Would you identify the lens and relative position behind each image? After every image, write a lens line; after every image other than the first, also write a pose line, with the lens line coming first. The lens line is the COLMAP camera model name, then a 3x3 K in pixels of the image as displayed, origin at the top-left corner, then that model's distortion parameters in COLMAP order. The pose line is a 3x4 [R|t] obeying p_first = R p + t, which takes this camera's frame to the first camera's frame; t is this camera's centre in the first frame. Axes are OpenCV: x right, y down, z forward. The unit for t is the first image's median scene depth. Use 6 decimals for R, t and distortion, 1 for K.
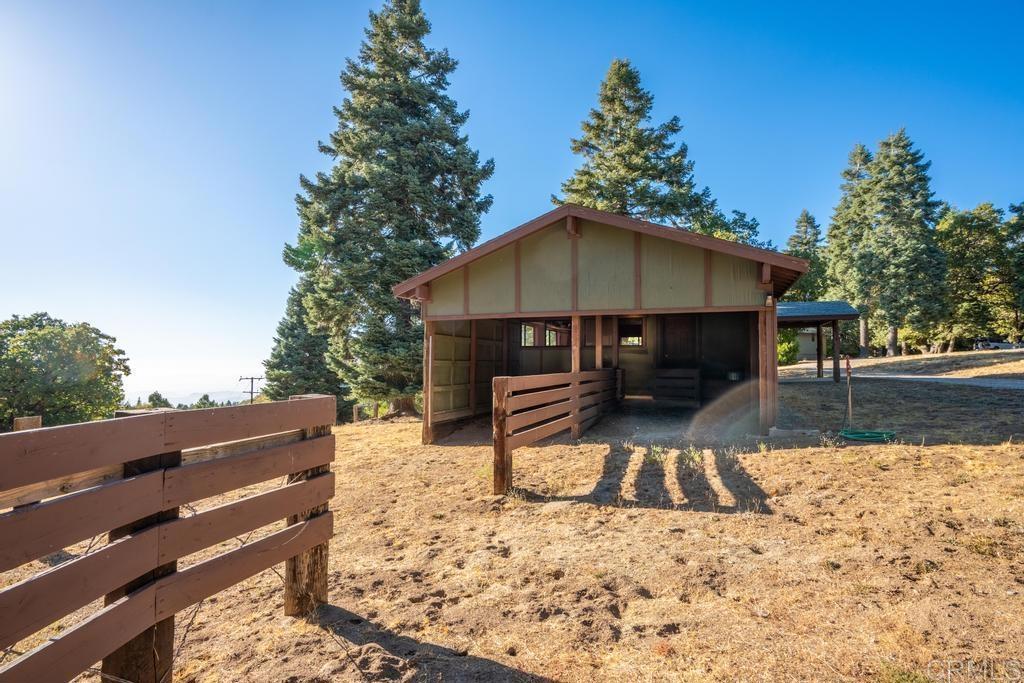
lens RADIAL K [[475.6, 0, 513.8], [0, 475.6, 338.5], [0, 0, 1]] dist [-0.028280, 0.000189]
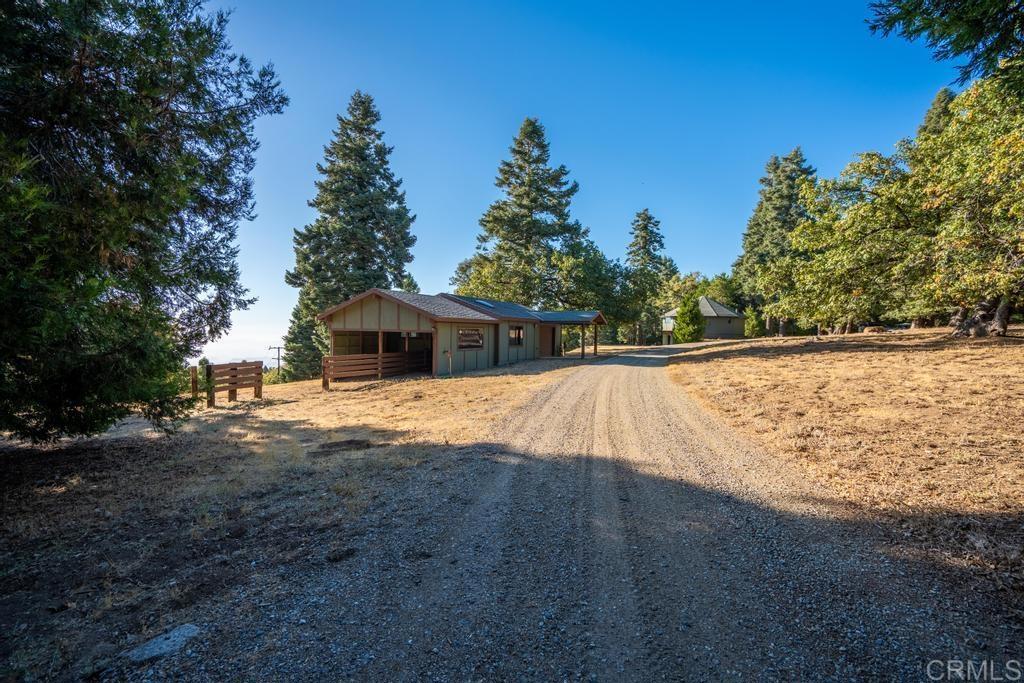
lens RADIAL K [[475.6, 0, 511.2], [0, 475.6, 342.3], [0, 0, 1]] dist [-0.028280, 0.000189]
pose [[0.997837, 0.012538, -0.064537, 0.353664], [-0.007794, 0.997284, 0.073242, -0.064438], [0.065280, -0.072580, 0.995224, -0.529031]]
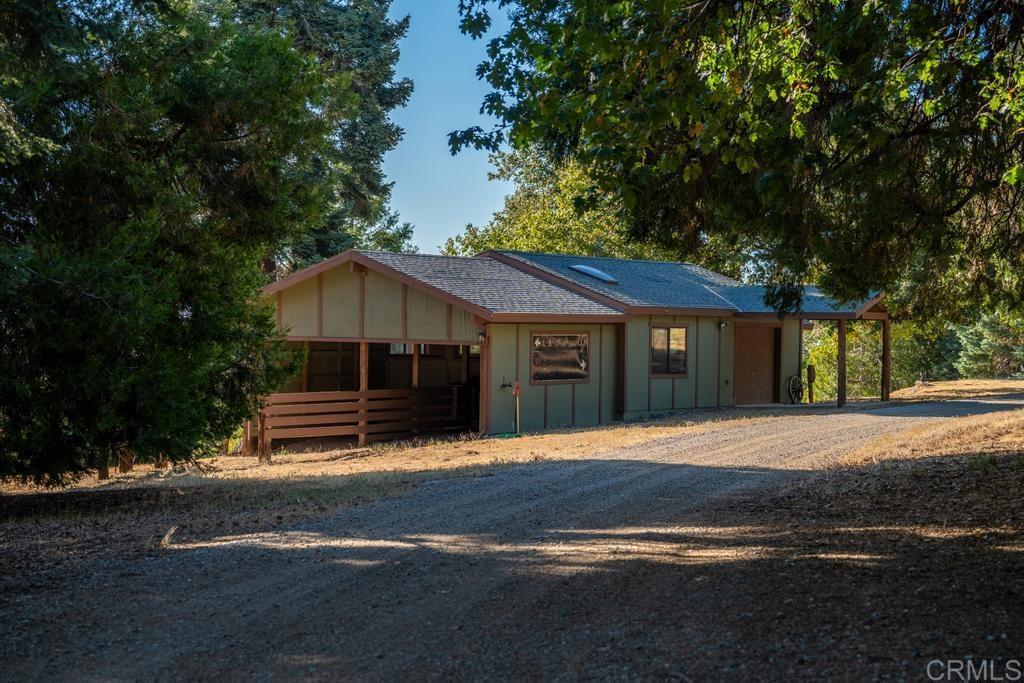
lens RADIAL K [[2061.3, 0, 511.9], [0, 2061.3, 341.6], [0, 0, 1]] dist [-0.019451, 0.000000]
pose [[0.984270, 0.005618, -0.176579, 0.491737], [0.004173, 0.998476, 0.055025, -0.116275], [0.176619, -0.054897, 0.982747, -1.386549]]
